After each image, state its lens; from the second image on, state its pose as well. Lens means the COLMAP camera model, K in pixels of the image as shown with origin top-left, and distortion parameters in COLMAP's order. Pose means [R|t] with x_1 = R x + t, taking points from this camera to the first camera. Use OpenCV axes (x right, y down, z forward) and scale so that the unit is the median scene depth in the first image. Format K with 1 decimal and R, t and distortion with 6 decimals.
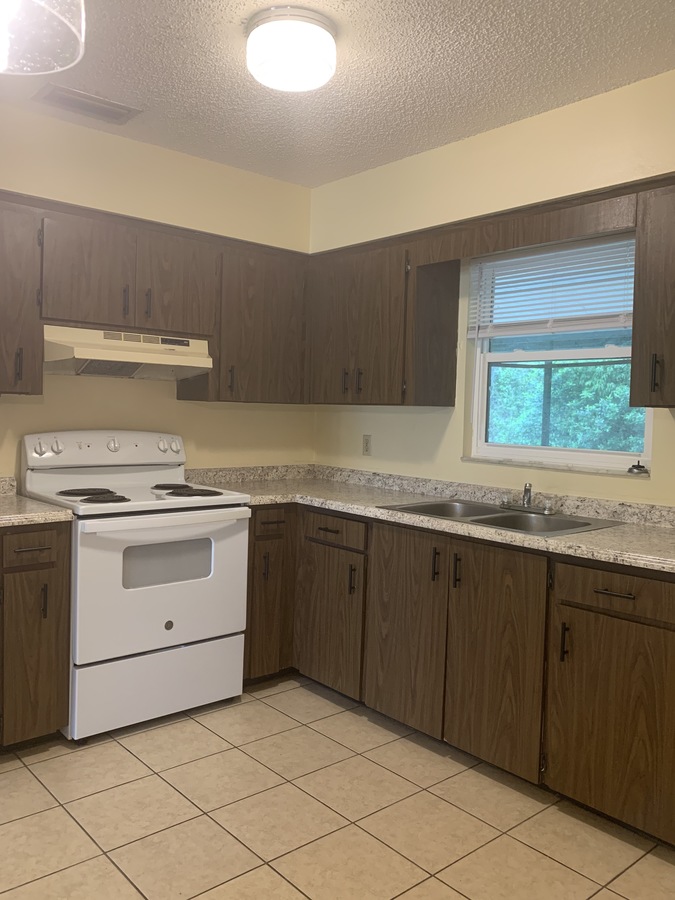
lens RADIAL K [[748.1, 0, 332.3], [0, 748.1, 445.9], [0, 0, 1]] dist [0.070119, -0.084366]
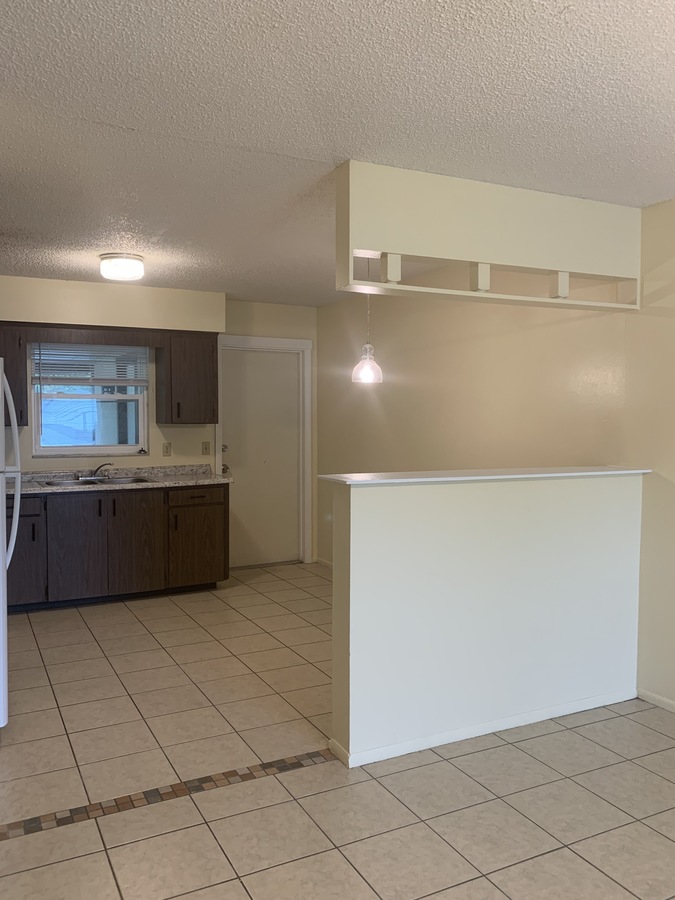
lens RADIAL K [[748.1, 0, 346.7], [0, 748.1, 444.5], [0, 0, 1]] dist [0.070119, -0.084366]
pose [[0.241398, -0.069043, 0.967967, -1.544214], [0.060584, 0.996592, 0.055976, -0.074400], [-0.968533, 0.045131, 0.244758, -0.102023]]
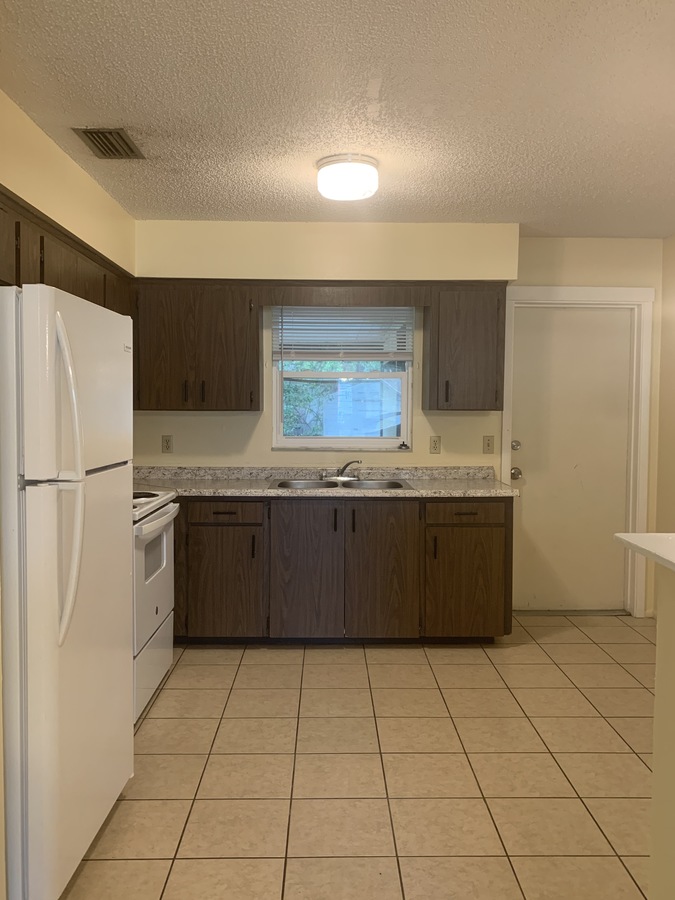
lens RADIAL K [[748.1, 0, 339.0], [0, 748.1, 439.6], [0, 0, 1]] dist [0.070119, -0.084366]
pose [[0.643949, -0.059744, 0.762732, -0.935082], [0.053641, 0.998019, 0.032886, -0.045545], [-0.763185, 0.019737, 0.645878, 0.047098]]
